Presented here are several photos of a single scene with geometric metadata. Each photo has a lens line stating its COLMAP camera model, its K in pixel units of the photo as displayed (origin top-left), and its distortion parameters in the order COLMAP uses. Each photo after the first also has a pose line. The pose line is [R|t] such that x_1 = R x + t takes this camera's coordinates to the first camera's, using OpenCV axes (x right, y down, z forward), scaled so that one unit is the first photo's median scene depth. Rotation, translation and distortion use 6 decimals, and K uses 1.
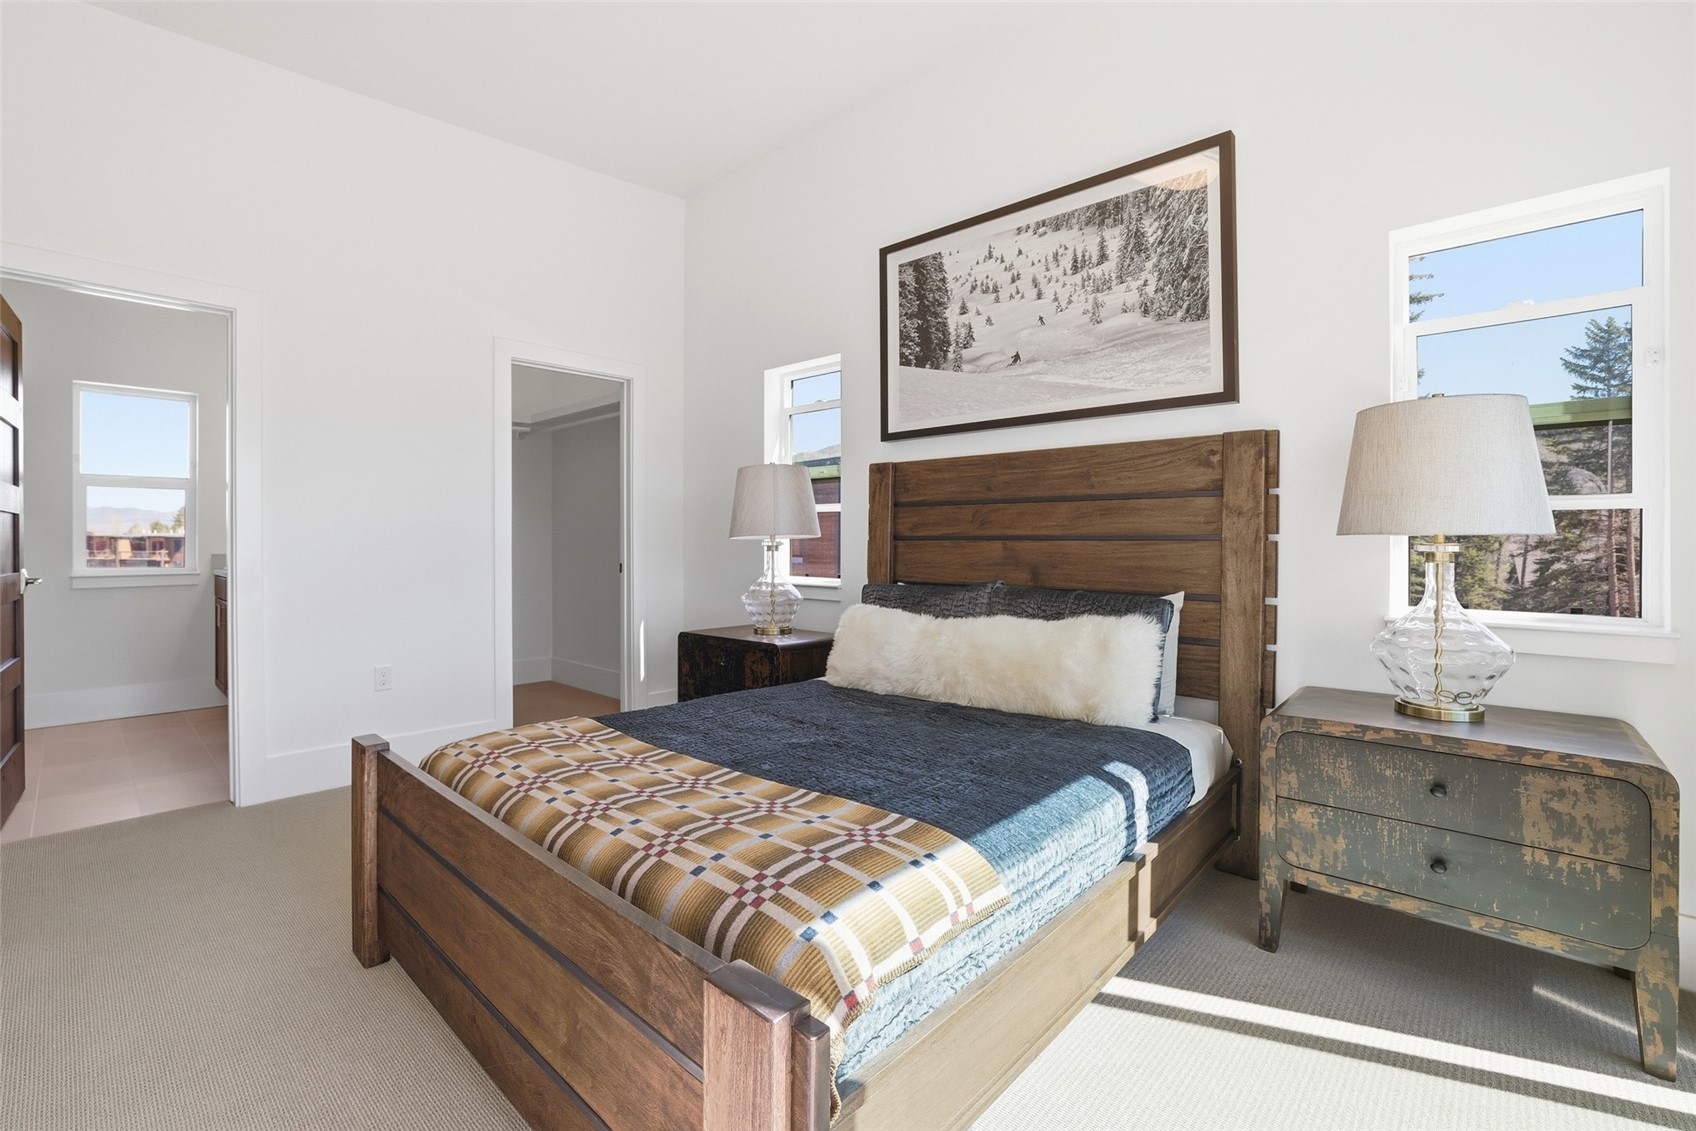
lens RADIAL K [[736.0, 0, 838.1], [0, 736.0, 564.0], [0, 0, 1]] dist [-0.030440, 0.003824]
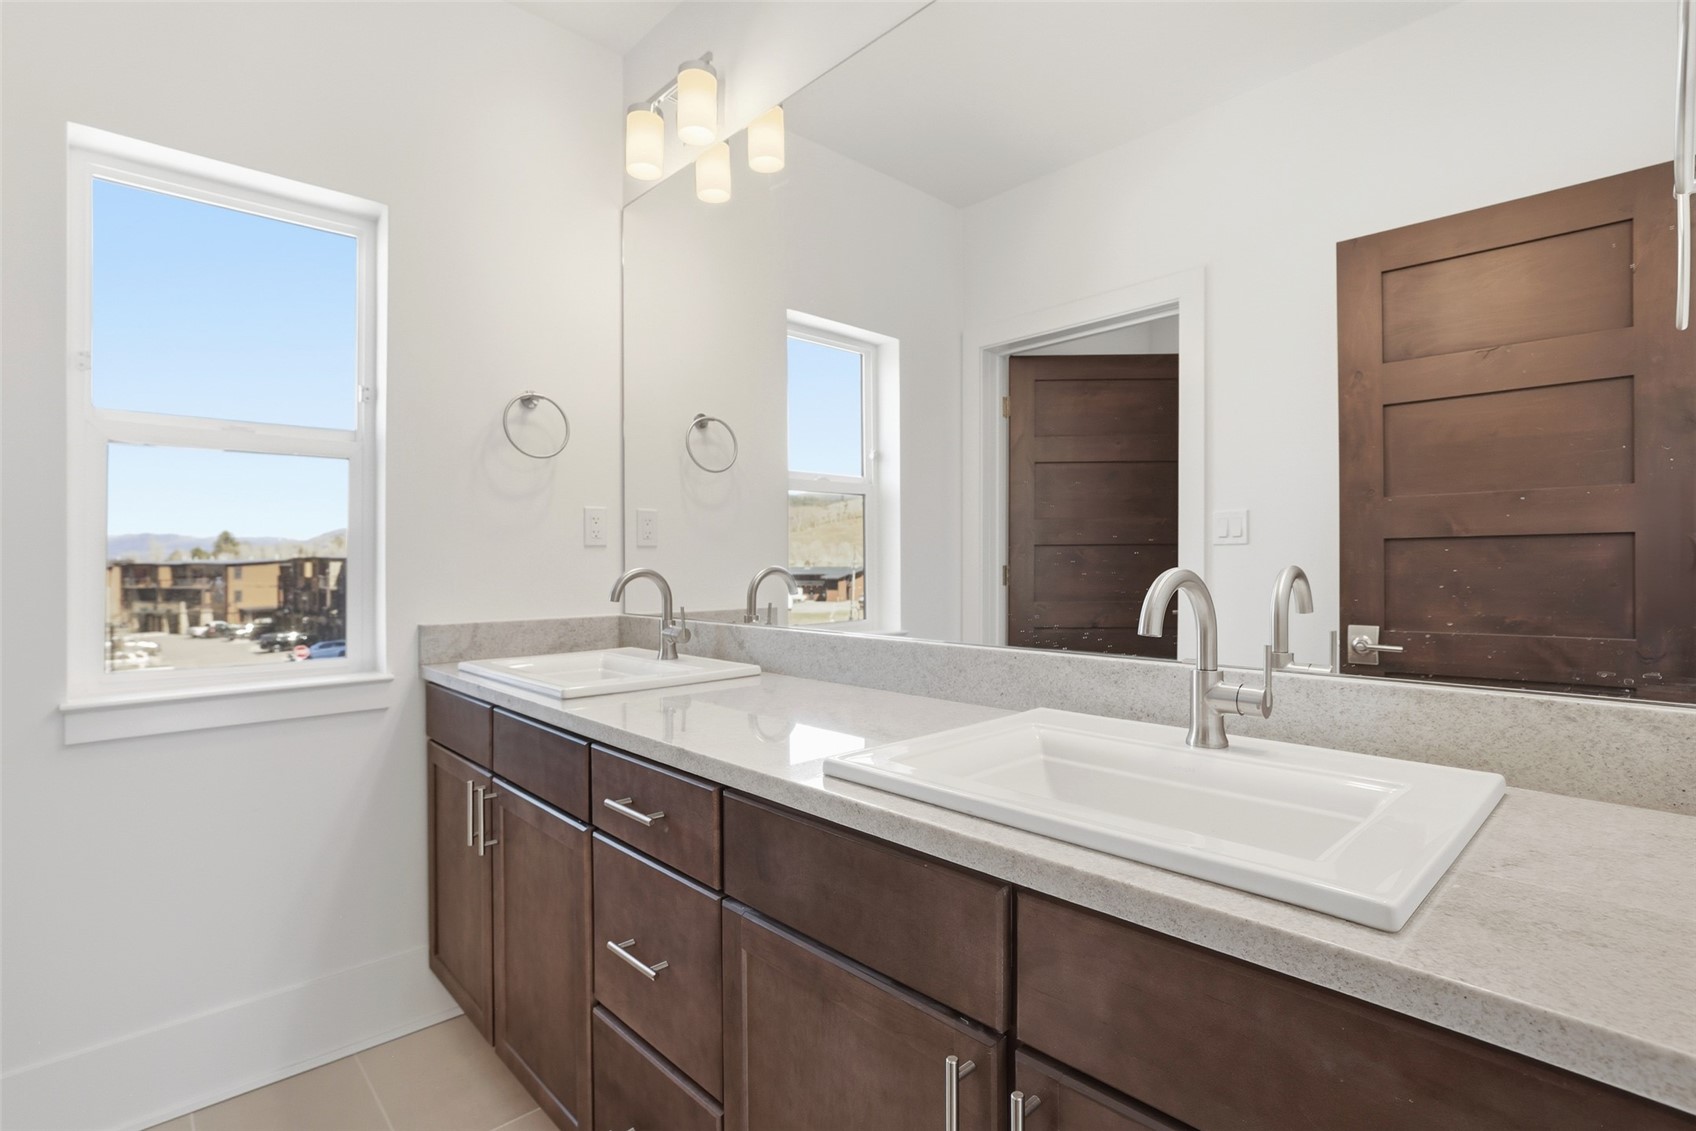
lens RADIAL K [[809.6, 0, 856.1], [0, 809.6, 560.7], [0, 0, 1]] dist [-0.037301, -0.000531]
pose [[0.998013, -0.013659, -0.061513, -0.616692], [0.011846, 0.999488, -0.029734, -0.031639], [0.061887, 0.028946, 0.997663, 0.595936]]
